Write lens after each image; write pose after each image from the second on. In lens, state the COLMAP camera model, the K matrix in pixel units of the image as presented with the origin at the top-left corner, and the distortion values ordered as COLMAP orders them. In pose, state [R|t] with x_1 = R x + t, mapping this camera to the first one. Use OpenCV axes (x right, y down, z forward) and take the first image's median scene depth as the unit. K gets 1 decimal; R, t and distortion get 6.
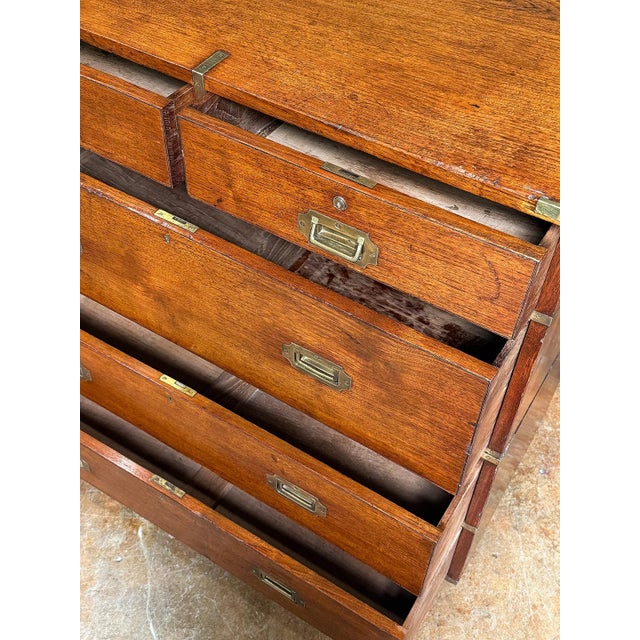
lens RADIAL K [[761.3, 0, 320.0], [0, 761.3, 320.0], [0, 0, 1]] dist [0.069814, -0.027061]
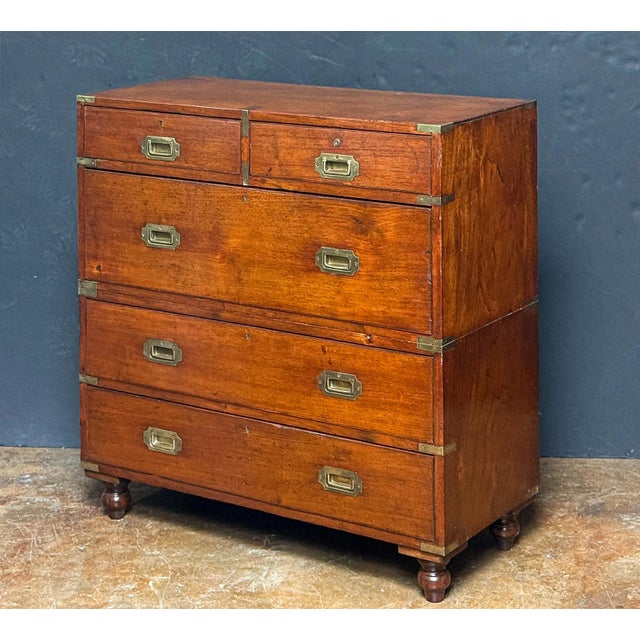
lens RADIAL K [[1663.4, 0, 299.7], [0, 1663.4, 321.6], [0, 0, 1]] dist [-0.871027, 10.671992]
pose [[0.998965, -0.022334, -0.039635, 0.065404], [-0.003407, 0.832031, -0.554718, 1.289390], [0.045367, 0.554279, 0.831094, -1.085168]]
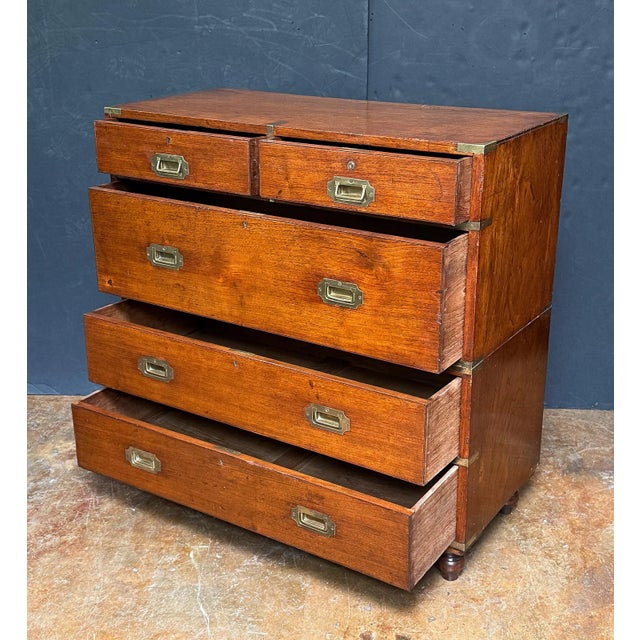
lens RADIAL K [[920.0, 0, 320.0], [0, 920.0, 320.0], [0, 0, 1]] dist [0.102787, 0.016149]
pose [[0.999306, -0.019023, -0.032022, 0.008852], [0.001660, 0.881635, -0.471930, 0.667228], [0.037210, 0.471549, 0.881054, -0.404894]]
